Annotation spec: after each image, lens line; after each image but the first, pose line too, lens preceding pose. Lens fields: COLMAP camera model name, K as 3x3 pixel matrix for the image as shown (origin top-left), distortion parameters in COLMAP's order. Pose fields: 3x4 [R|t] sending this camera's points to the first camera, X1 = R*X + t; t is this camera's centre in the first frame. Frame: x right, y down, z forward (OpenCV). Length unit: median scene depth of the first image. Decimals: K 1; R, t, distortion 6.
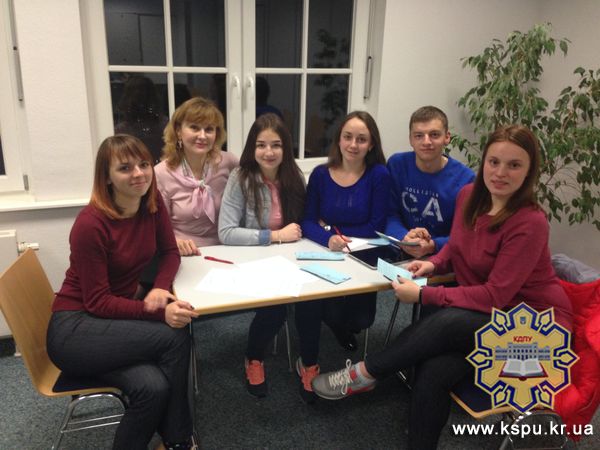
lens RADIAL K [[553.0, 0, 294.1], [0, 553.0, 236.9], [0, 0, 1]] dist [0.011465, -0.030677]
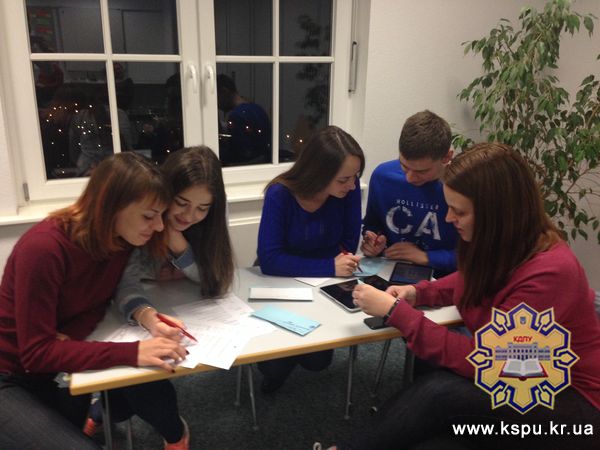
lens RADIAL K [[553.0, 0, 301.8], [0, 553.0, 239.7], [0, 0, 1]] dist [0.011465, -0.030677]
pose [[0.999911, -0.011390, 0.006900, 0.050083], [0.011367, 0.999930, 0.003299, -0.030365], [-0.006938, -0.003220, 0.999971, 0.167767]]
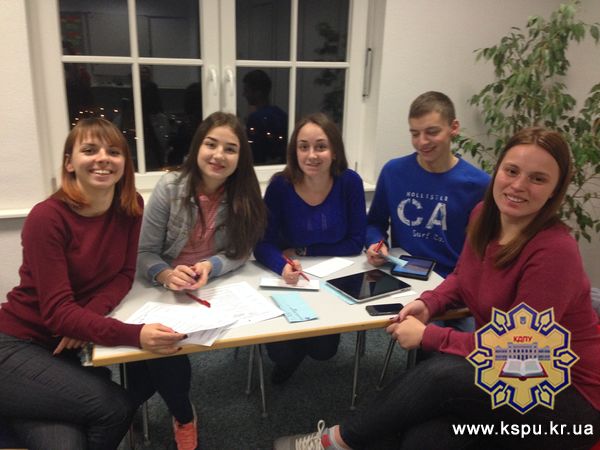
lens RADIAL K [[553.0, 0, 301.5], [0, 553.0, 238.4], [0, 0, 1]] dist [0.011465, -0.030677]
pose [[0.999569, 0.010234, -0.027508, 0.060304], [-0.010503, 0.999898, -0.009638, -0.017435], [0.027407, 0.009923, 0.999575, 0.135485]]
